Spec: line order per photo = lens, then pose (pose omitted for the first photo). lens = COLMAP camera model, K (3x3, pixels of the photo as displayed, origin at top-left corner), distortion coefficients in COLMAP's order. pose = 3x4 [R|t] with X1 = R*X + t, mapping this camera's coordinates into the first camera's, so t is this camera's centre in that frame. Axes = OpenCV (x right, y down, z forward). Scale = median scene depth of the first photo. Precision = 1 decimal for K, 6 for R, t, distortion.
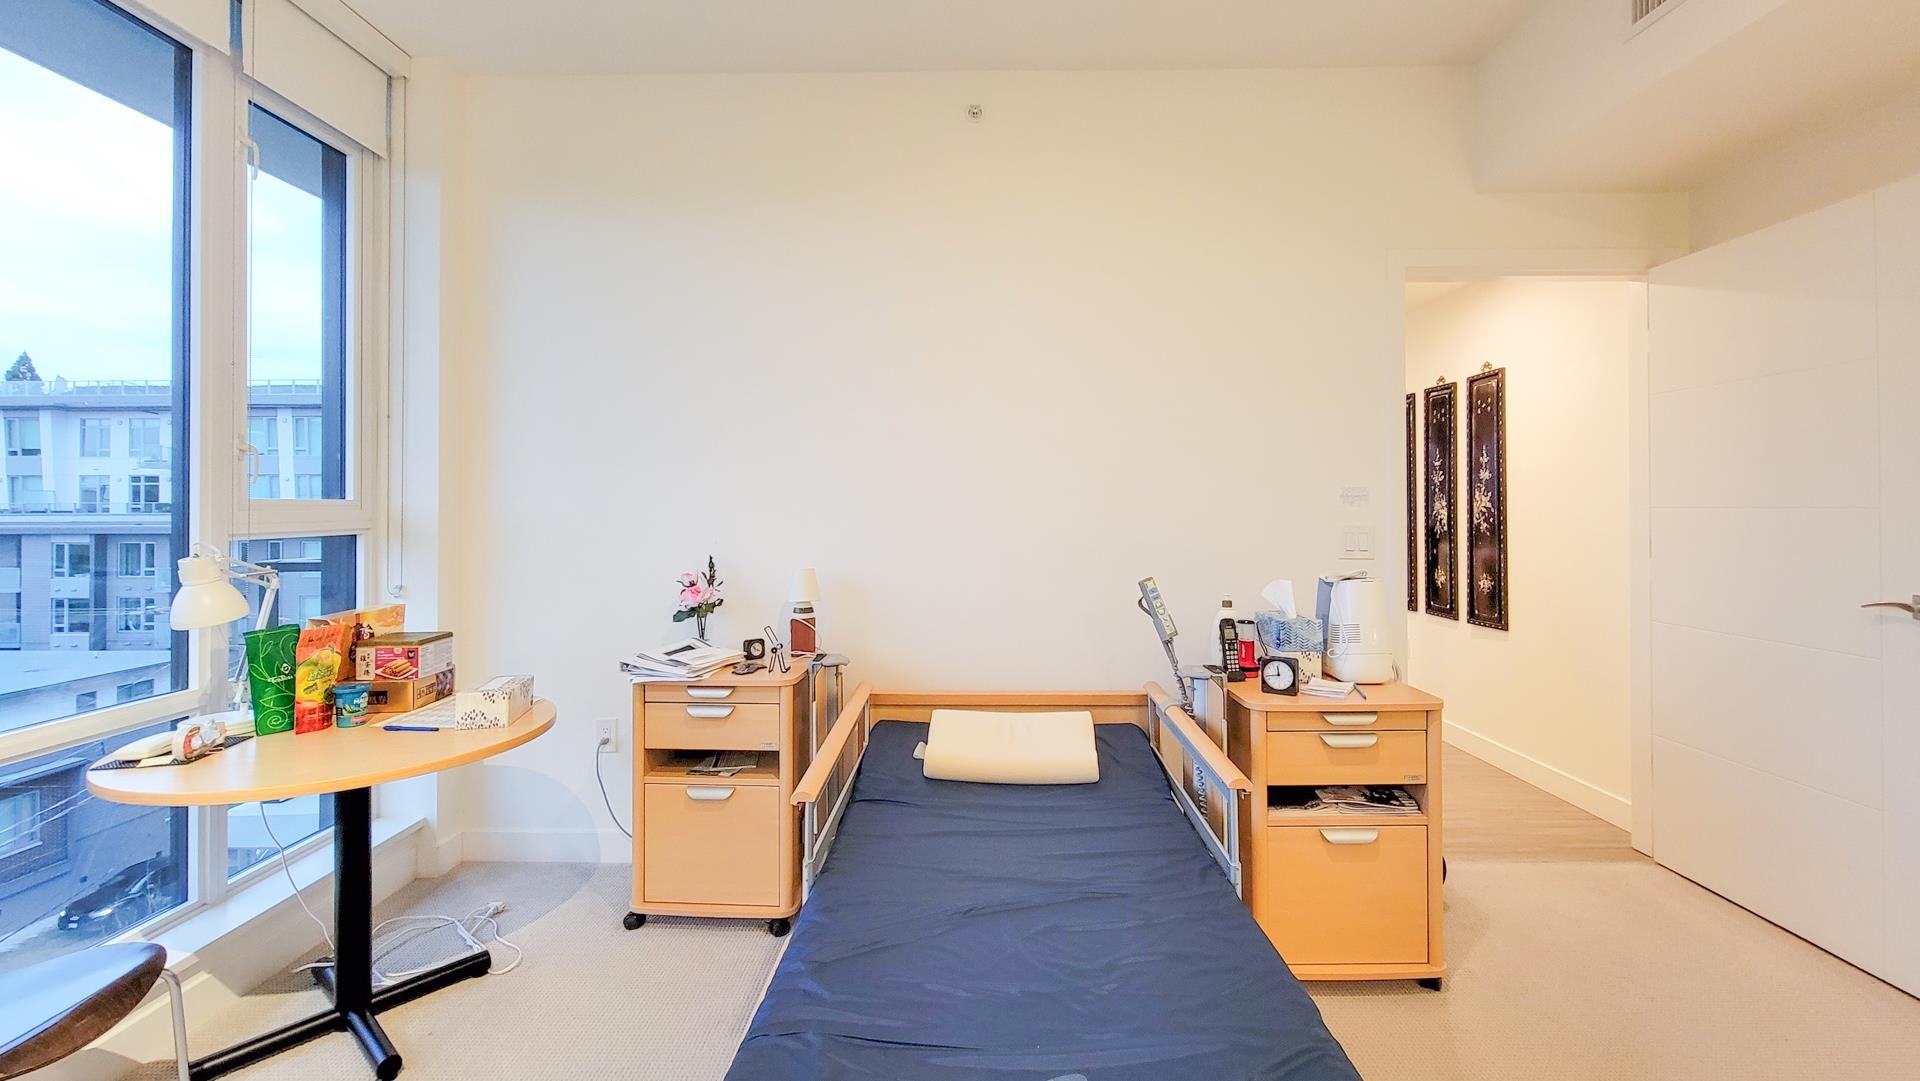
lens RADIAL K [[811.9, 0, 985.8], [0, 811.9, 500.7], [0, 0, 1]] dist [-0.000513, -0.000146]
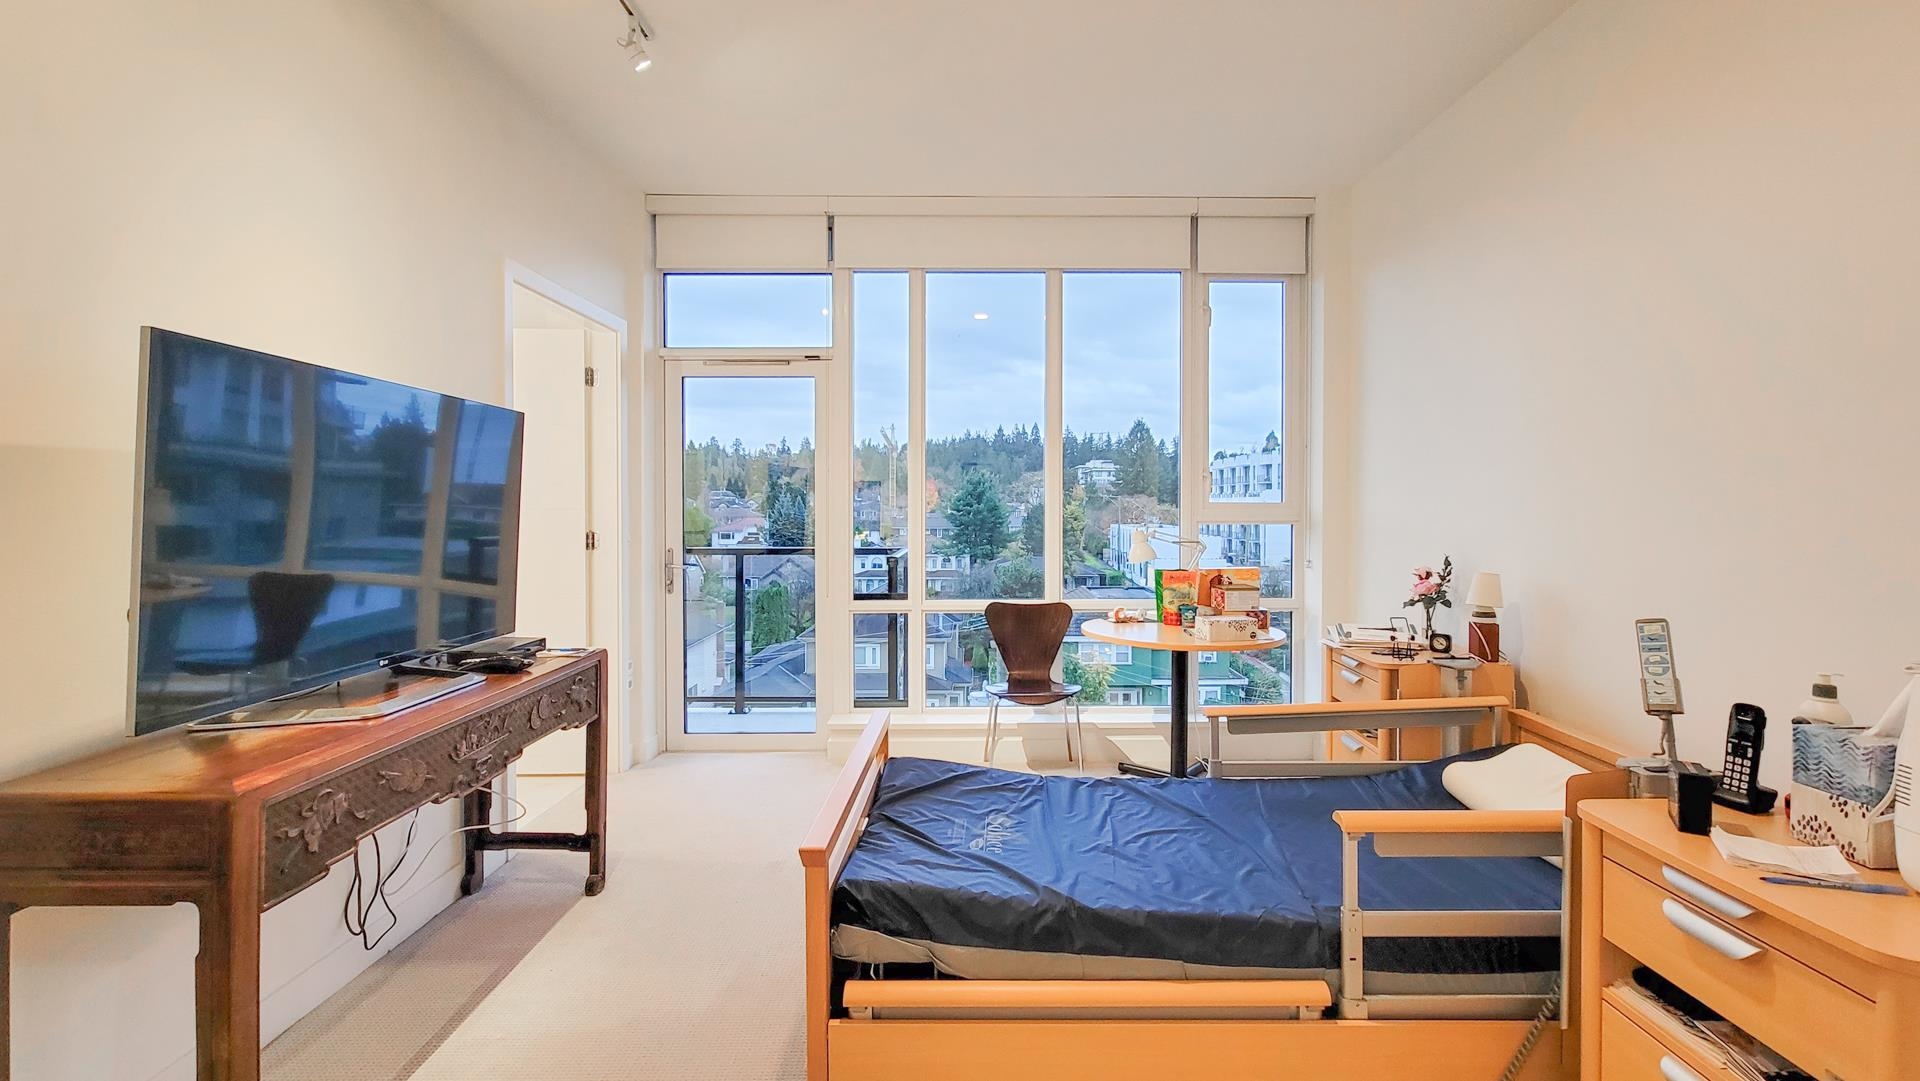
lens RADIAL K [[843.6, 0, 970.8], [0, 843.6, 504.8], [0, 0, 1]] dist [0.000195, 0.000097]
pose [[-0.009834, 0.003915, -0.999944, 0.811283], [0.005712, 0.999976, 0.003859, -0.005588], [0.999935, -0.005674, -0.009856, 0.389028]]
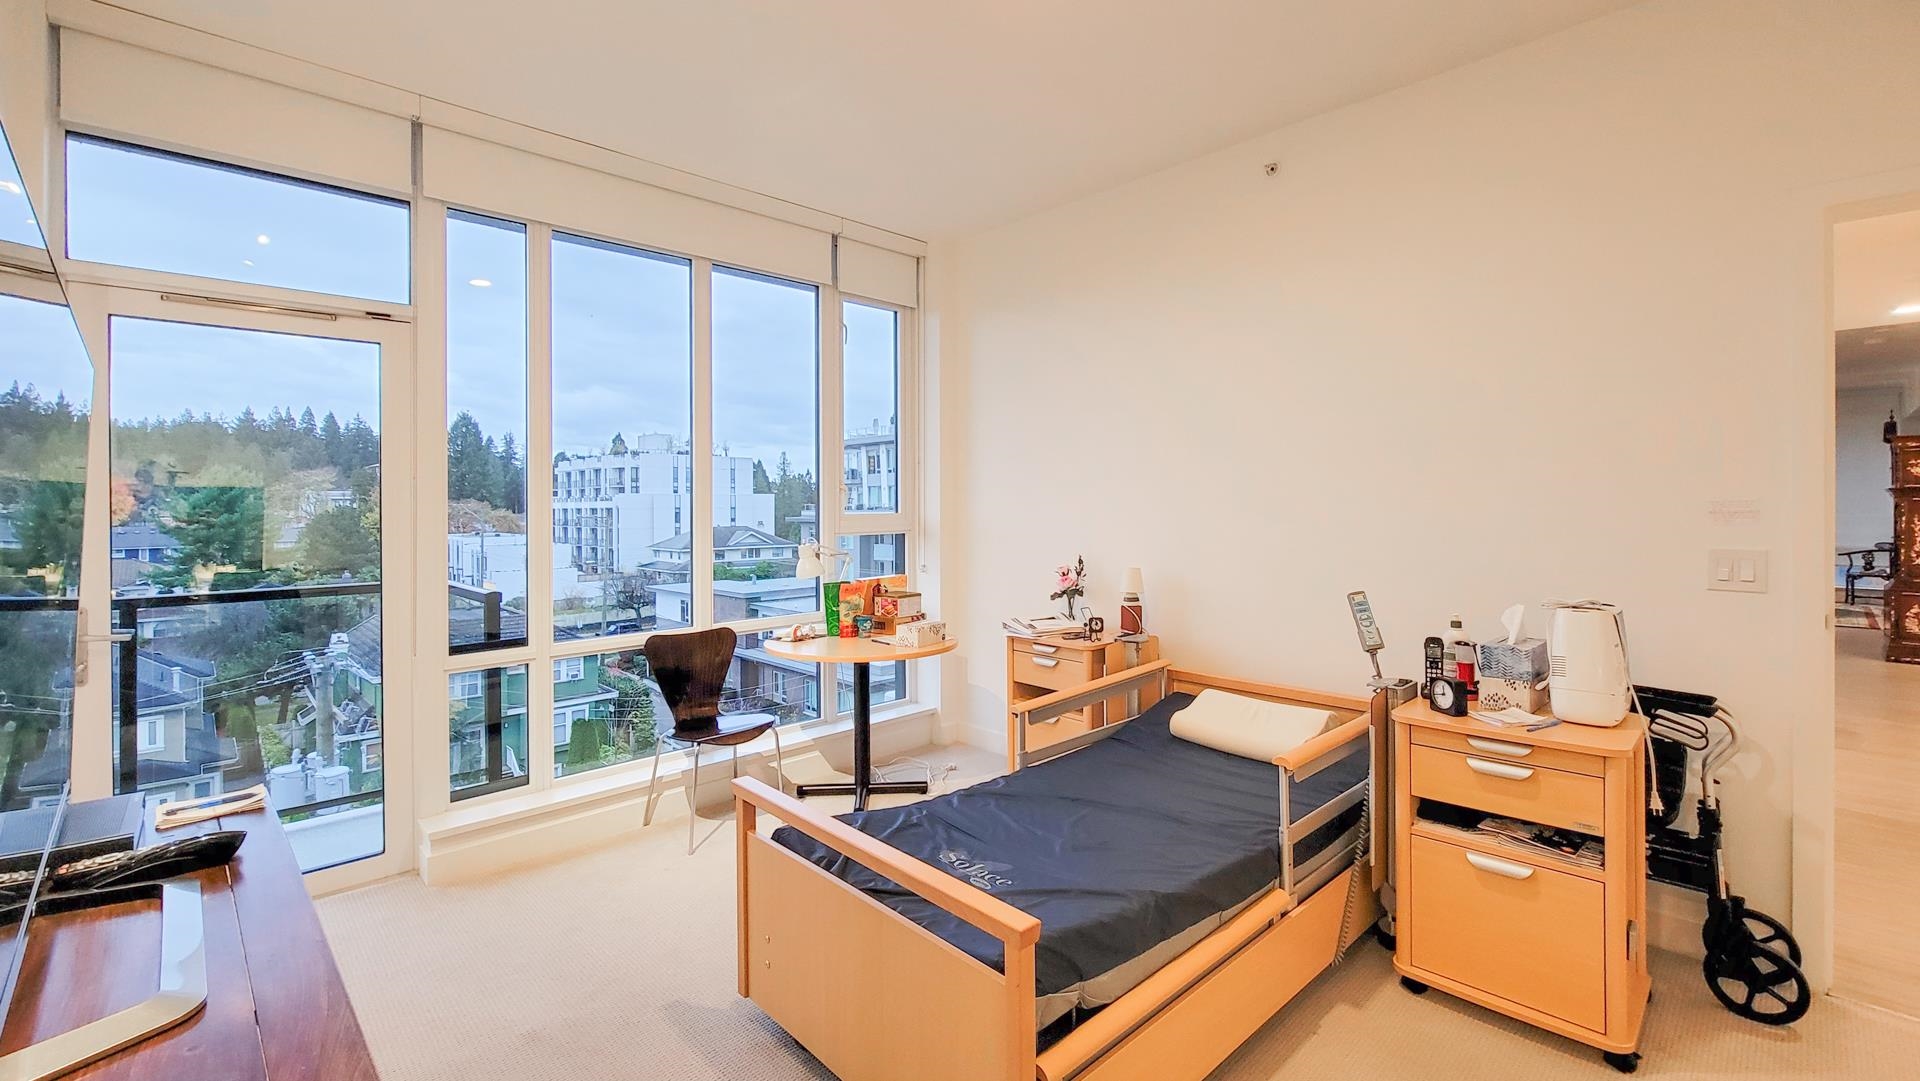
lens RADIAL K [[843.6, 0, 970.8], [0, 843.6, 504.8], [0, 0, 1]] dist [0.000195, 0.000097]
pose [[0.696513, -0.002474, -0.717540, 0.570127], [0.011264, 0.999909, 0.007486, -0.029511], [0.717456, -0.013297, 0.696477, -0.125133]]
